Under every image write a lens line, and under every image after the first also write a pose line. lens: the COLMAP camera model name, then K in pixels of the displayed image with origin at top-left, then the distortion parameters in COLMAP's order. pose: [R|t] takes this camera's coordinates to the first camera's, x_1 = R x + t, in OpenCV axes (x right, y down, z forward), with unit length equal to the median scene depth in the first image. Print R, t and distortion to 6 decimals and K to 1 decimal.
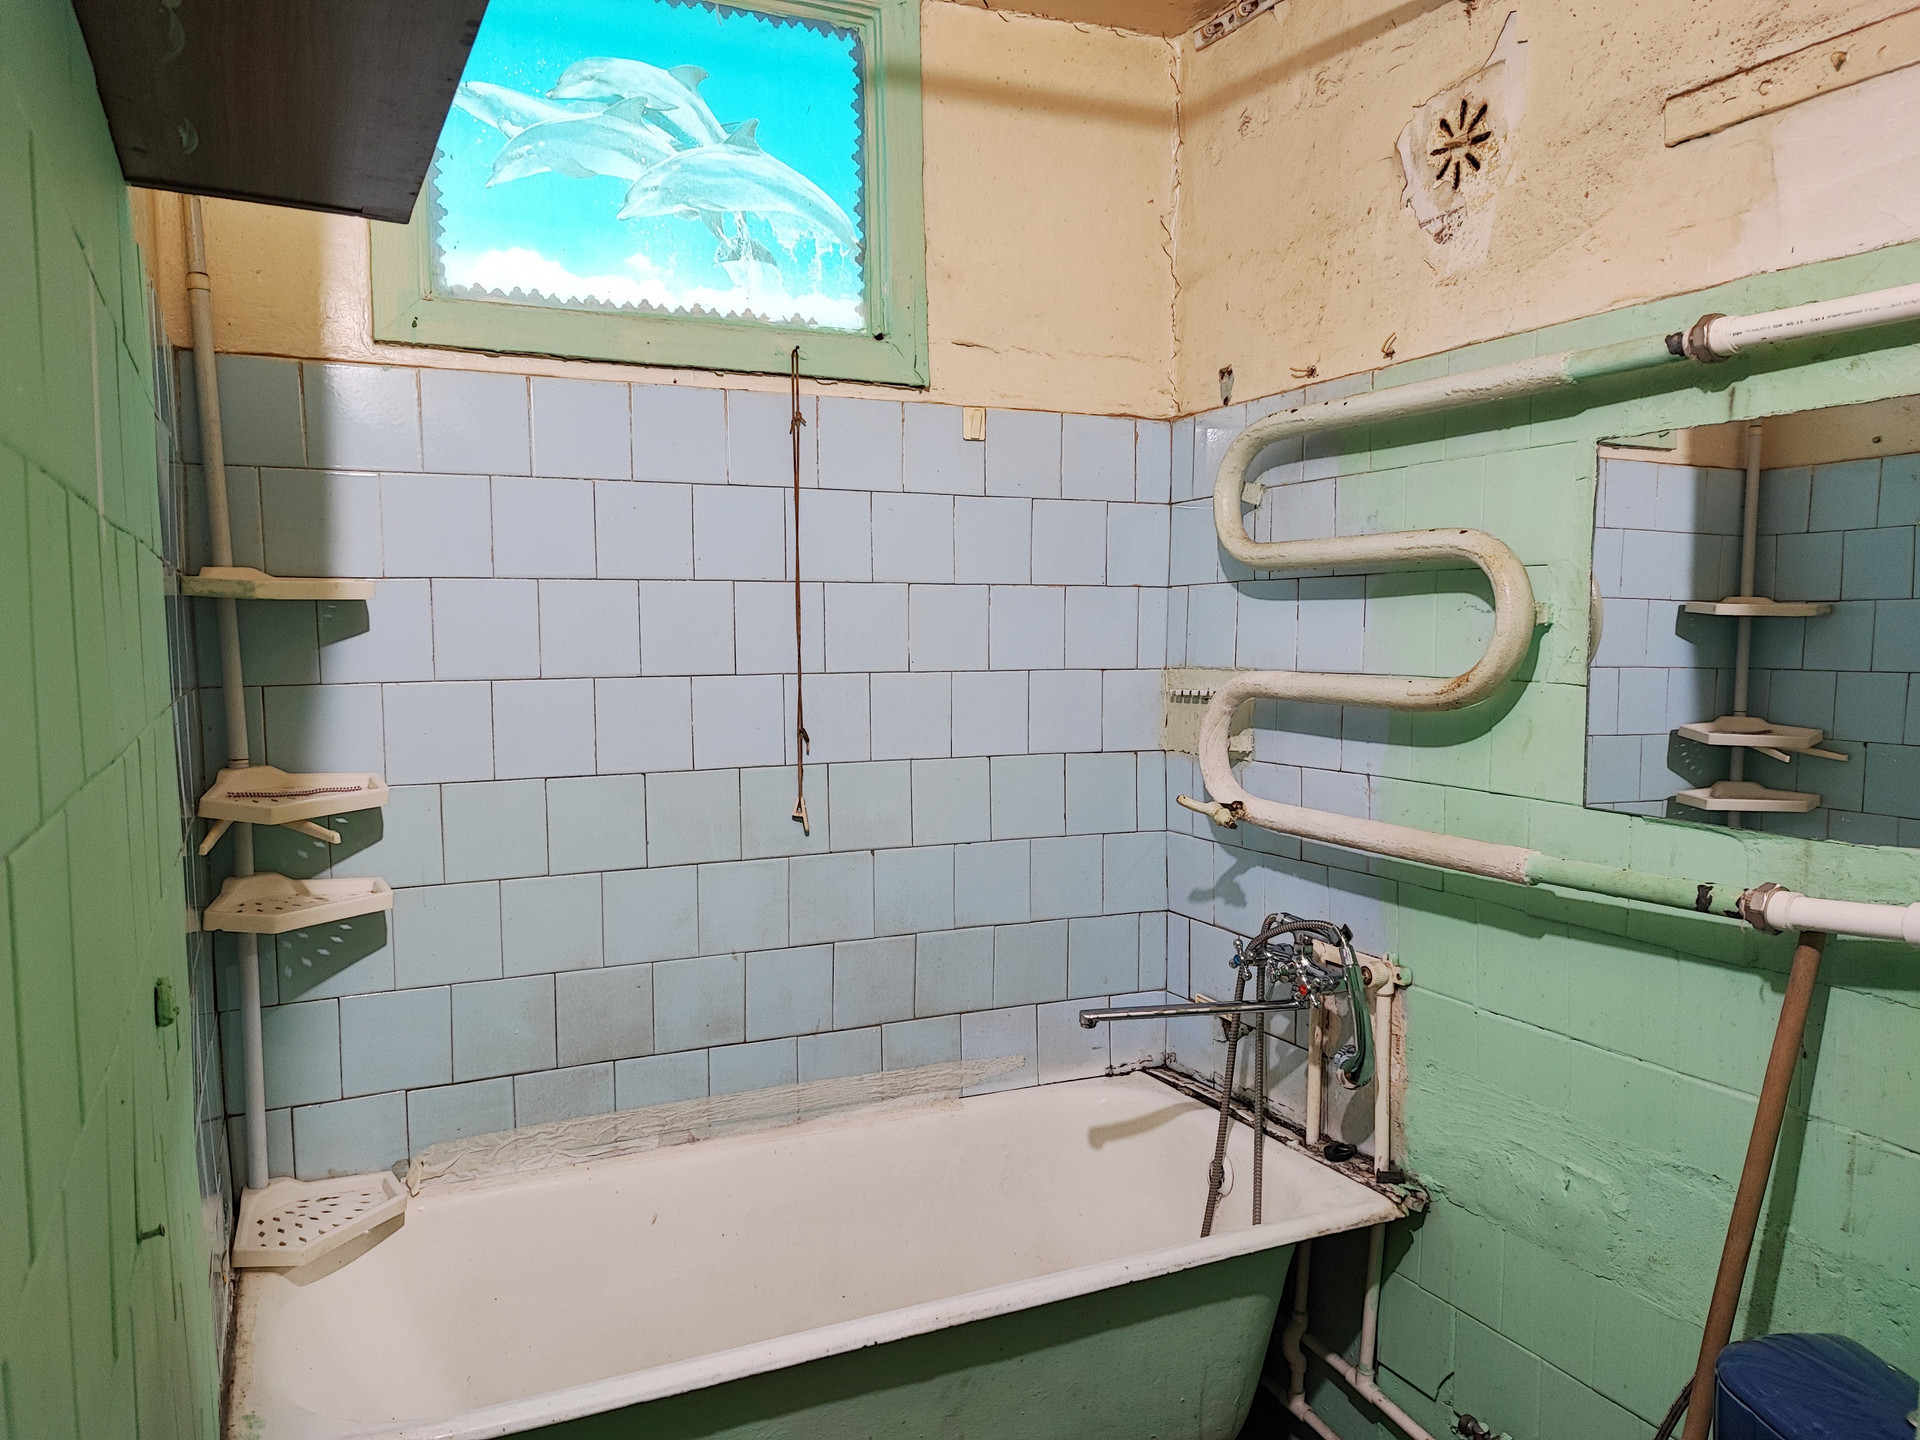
lens RADIAL K [[1385.3, 0, 959.0], [0, 1385.3, 724.0], [0, 0, 1]] dist [0.054071, -0.065519]
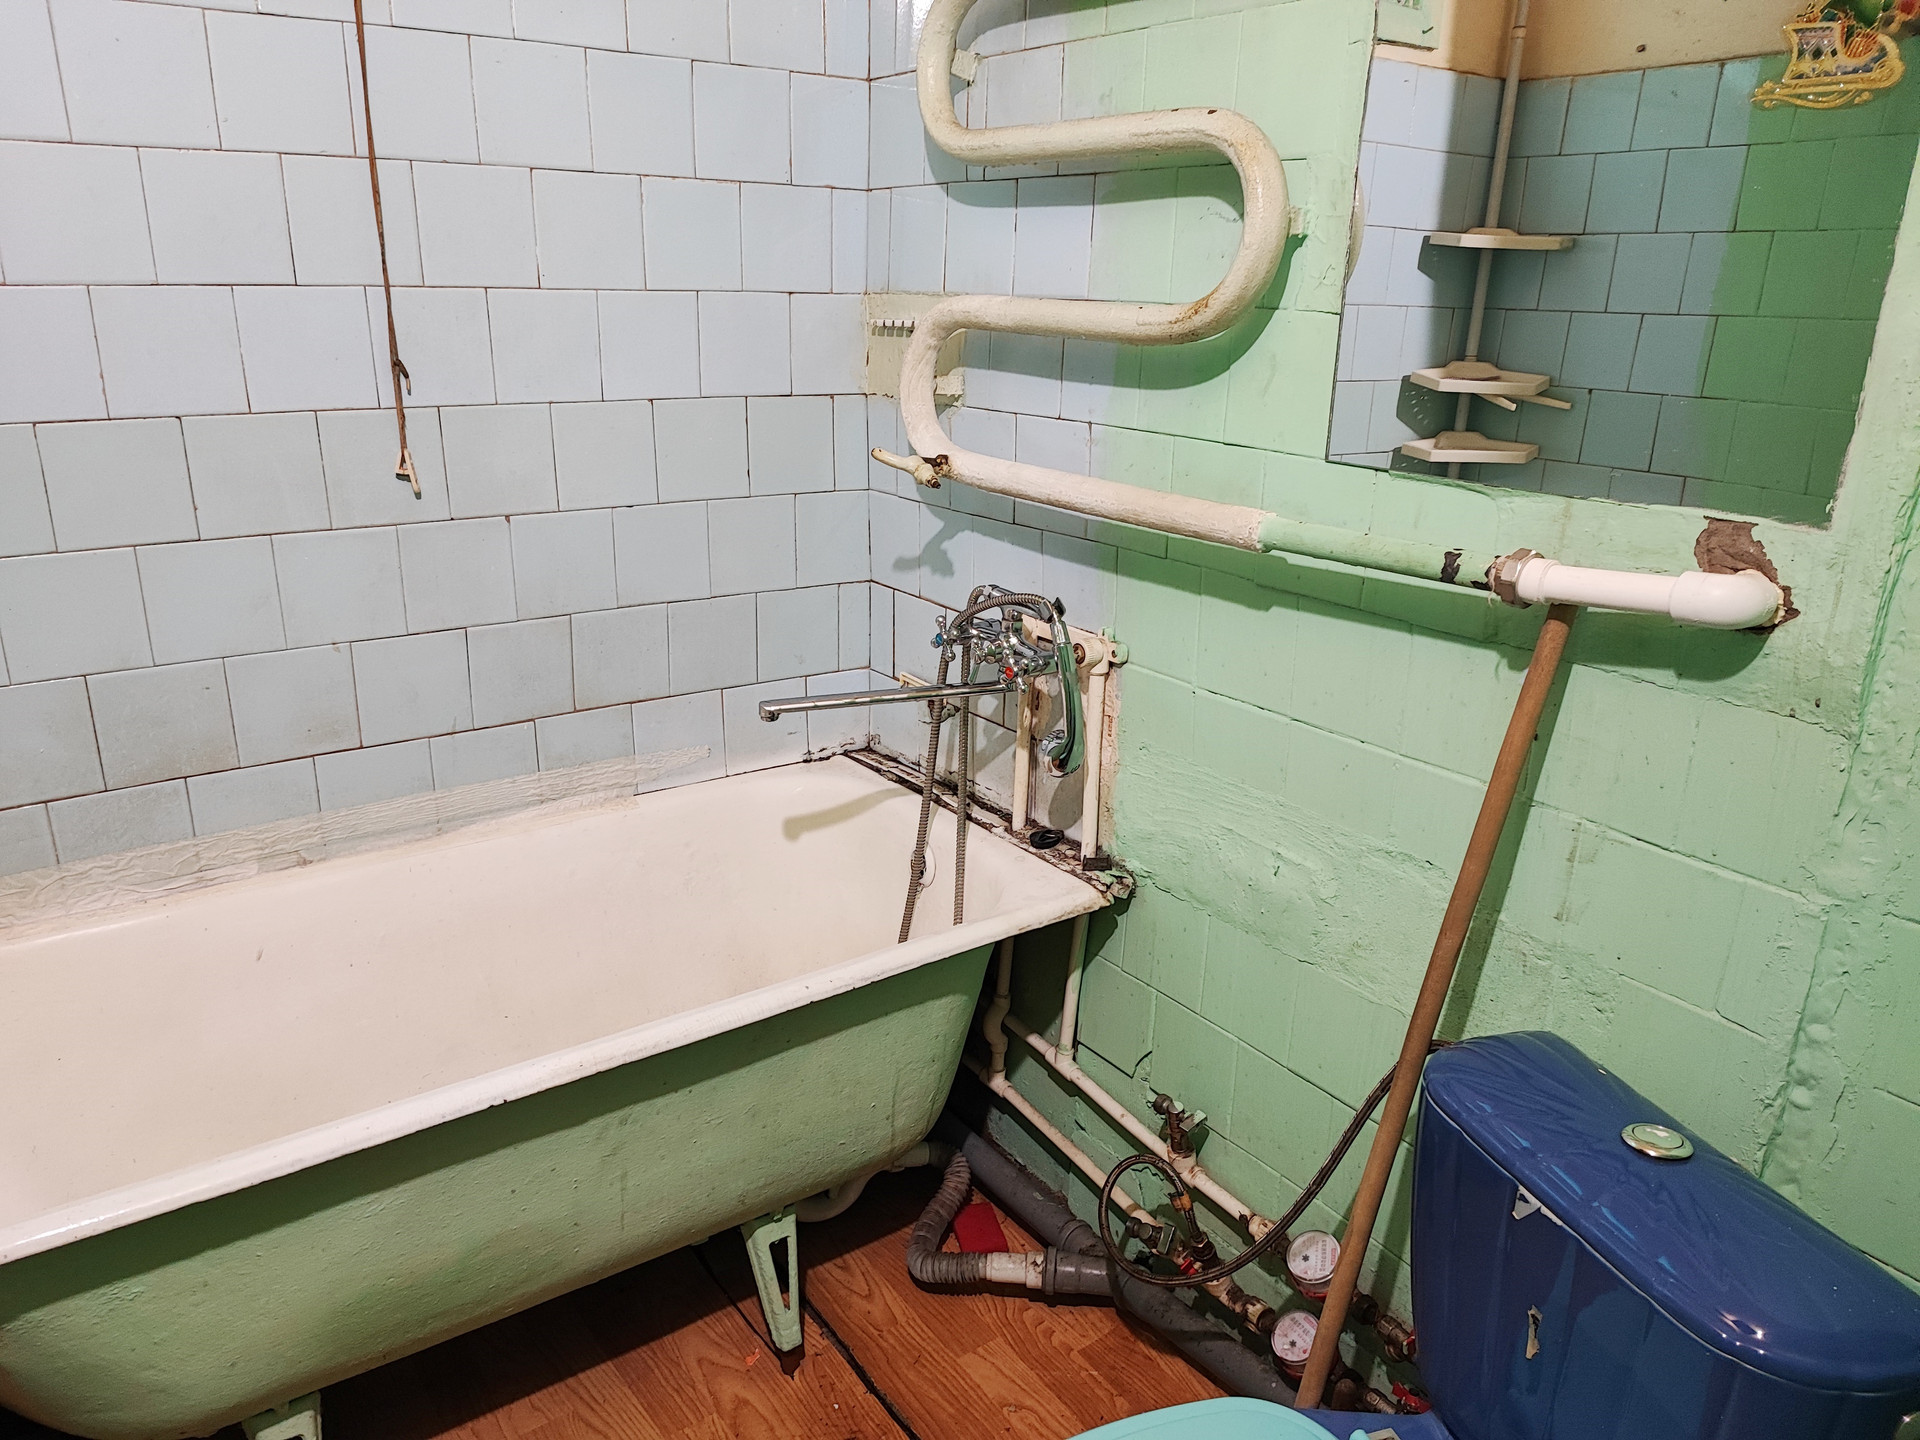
lens RADIAL K [[1385.3, 0, 959.0], [0, 1385.3, 724.0], [0, 0, 1]] dist [0.054071, -0.065519]
pose [[0.982778, -0.036146, 0.181219, 0.050649], [-0.009456, 0.969560, 0.244671, 0.007043], [-0.184546, -0.242171, 0.952521, 0.147397]]
